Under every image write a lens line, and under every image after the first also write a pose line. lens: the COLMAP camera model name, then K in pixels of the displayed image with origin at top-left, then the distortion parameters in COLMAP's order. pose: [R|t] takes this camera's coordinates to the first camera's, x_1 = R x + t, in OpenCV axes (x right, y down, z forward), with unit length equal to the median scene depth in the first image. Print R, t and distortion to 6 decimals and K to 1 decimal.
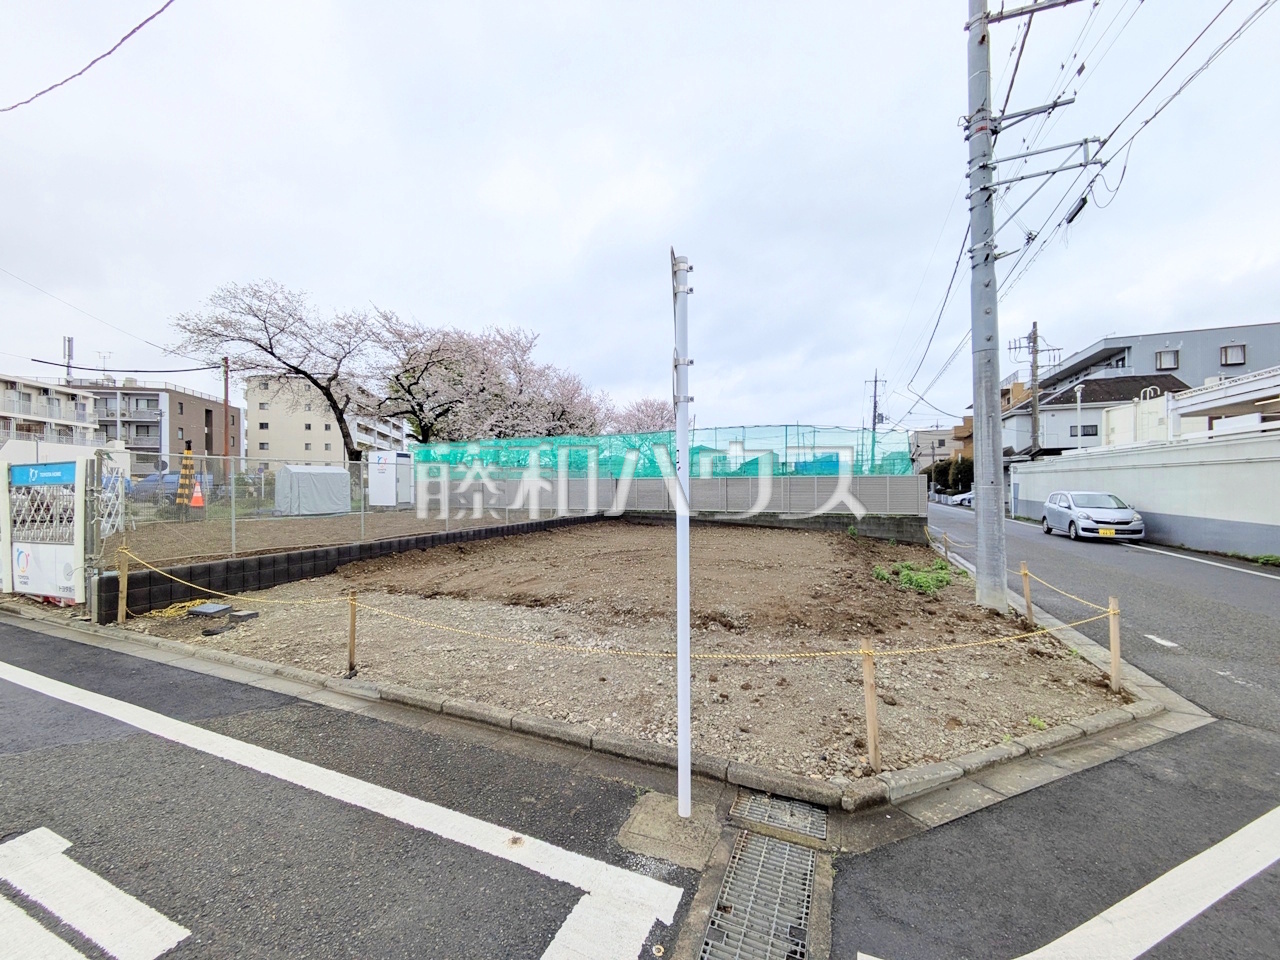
lens RADIAL K [[505.0, 0, 639.8], [0, 505.0, 483.0], [0, 0, 1]] dist [-0.002258, 0.001822]
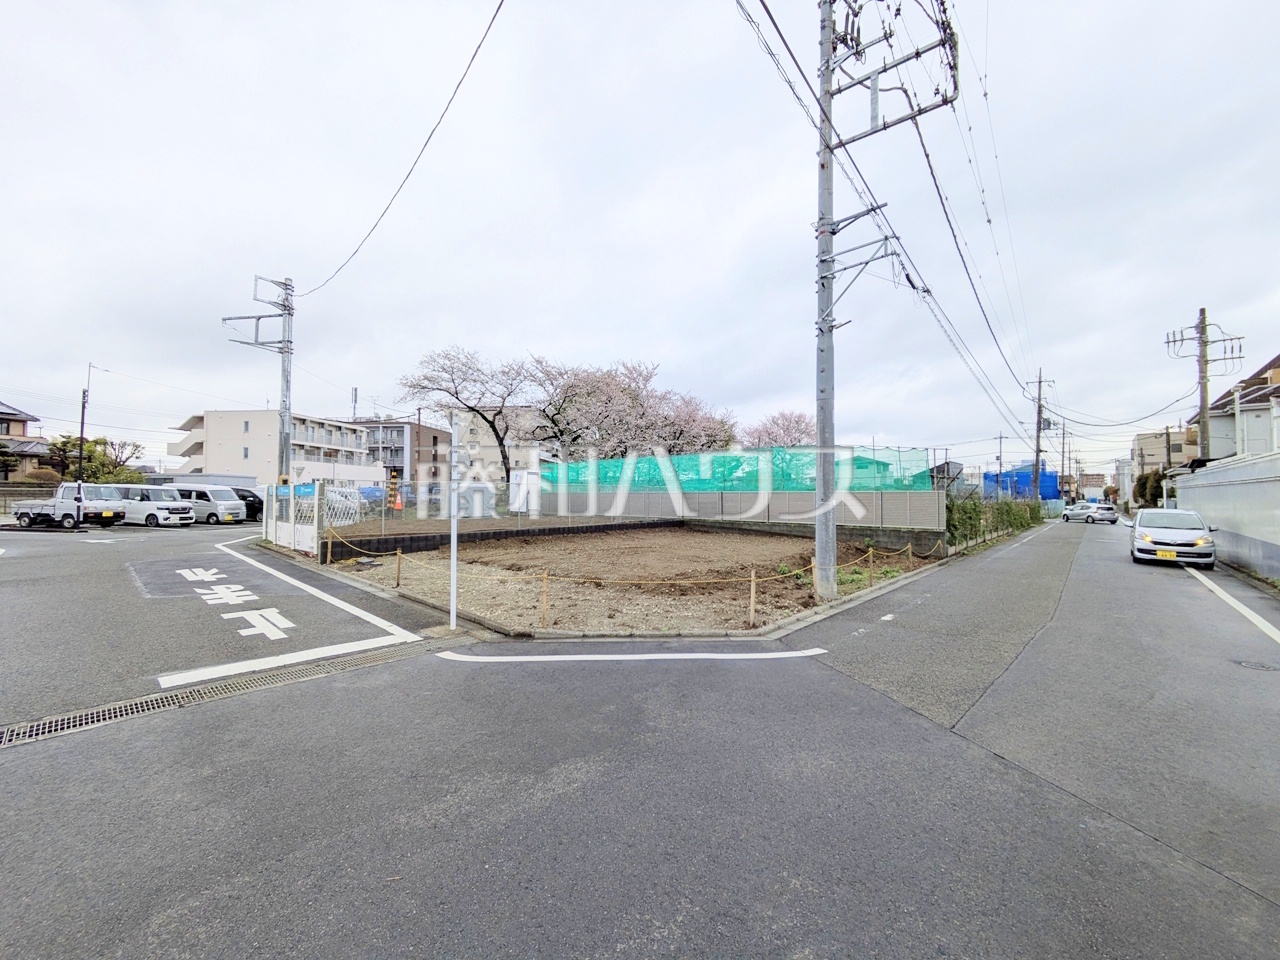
lens RADIAL K [[505.0, 0, 639.7], [0, 505.0, 488.1], [0, 0, 1]] dist [-0.002258, 0.001822]
pose [[0.942352, 0.003362, -0.334606, 0.336483], [-0.007366, 0.999916, -0.010699, -0.006367], [0.334542, 0.012547, 0.942297, -0.201123]]
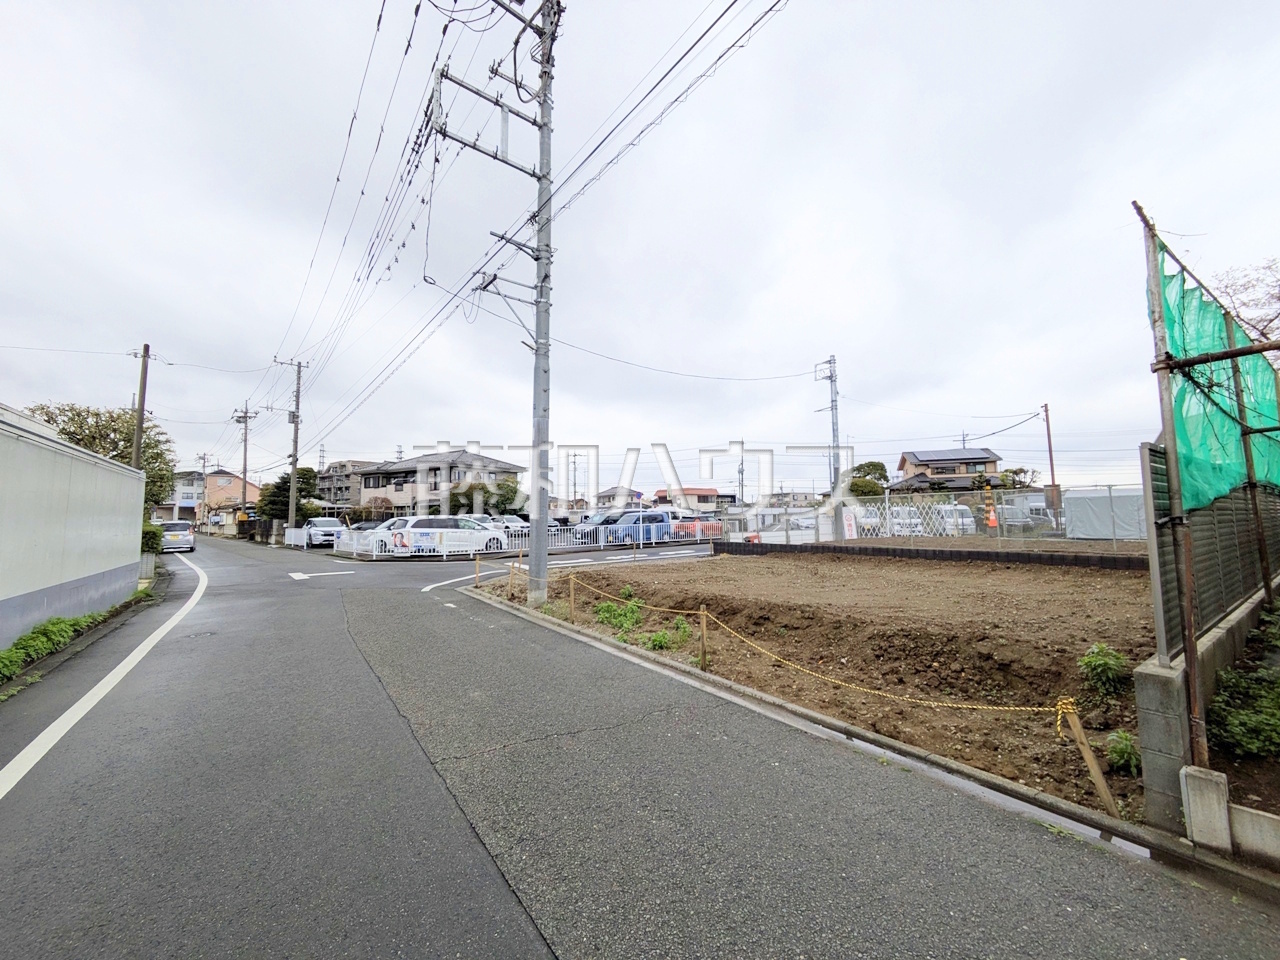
lens RADIAL K [[505.0, 0, 645.0], [0, 505.0, 478.3], [0, 0, 1]] dist [-0.002258, 0.001822]
pose [[-0.521429, -0.058891, -0.851260, 0.859633], [0.016185, 0.996753, -0.078871, 0.009601], [0.853141, -0.054903, -0.518783, 0.982292]]
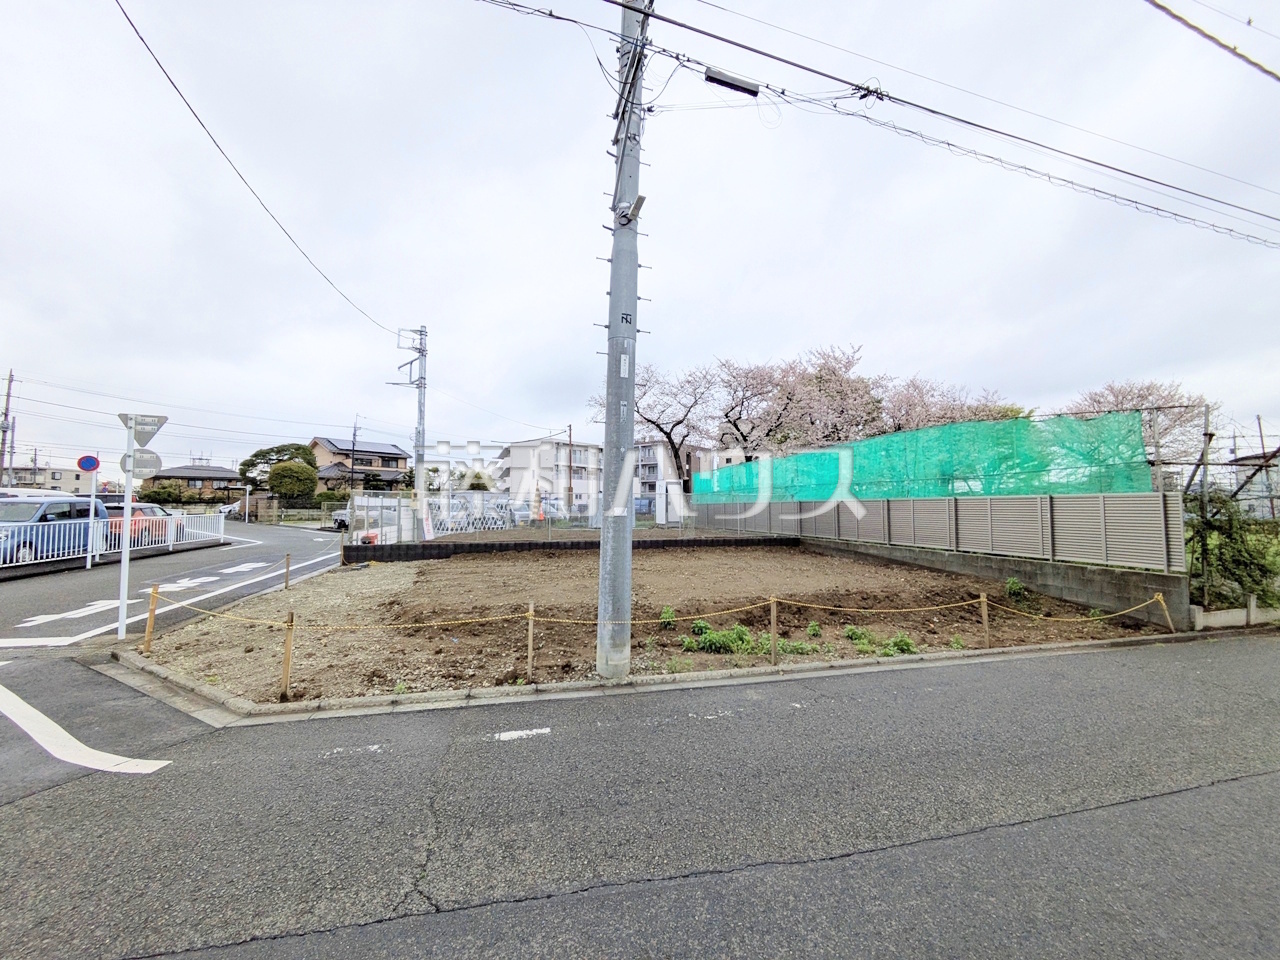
lens RADIAL K [[505.0, 0, 640.2], [0, 505.0, 488.6], [0, 0, 1]] dist [-0.002258, 0.001822]
pose [[0.611278, -0.023653, -0.791063, 0.665809], [-0.003492, 0.999463, -0.032582, -0.001424], [0.791408, 0.022679, 0.610867, 0.273357]]
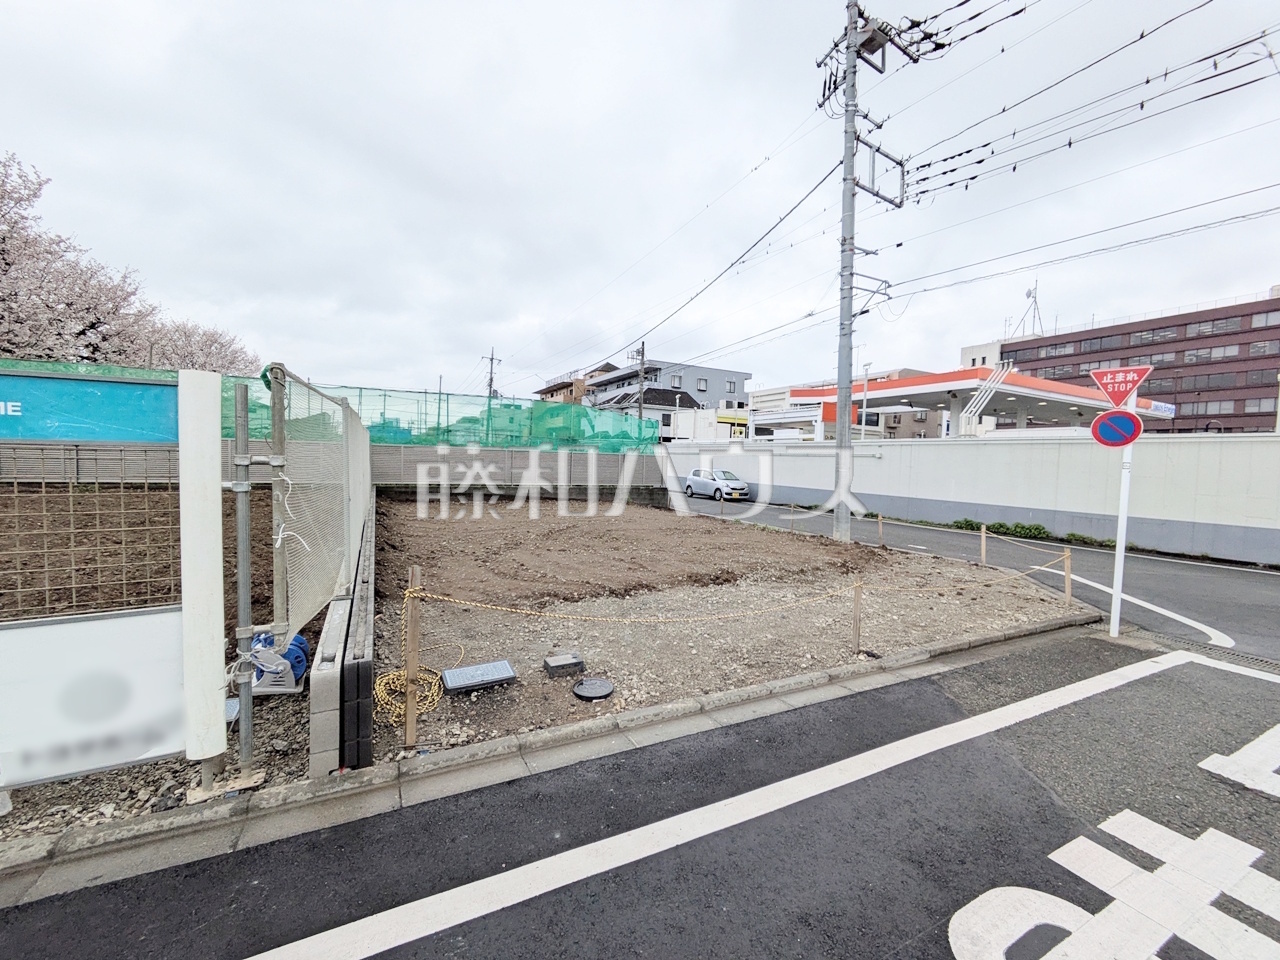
lens RADIAL K [[505.0, 0, 639.9], [0, 505.0, 481.3], [0, 0, 1]] dist [-0.002258, 0.001822]
pose [[0.641523, -0.006767, 0.767074, -0.508986], [-0.038630, 0.998407, 0.041115, 0.000542], [-0.766130, -0.056008, 0.640240, 0.220518]]
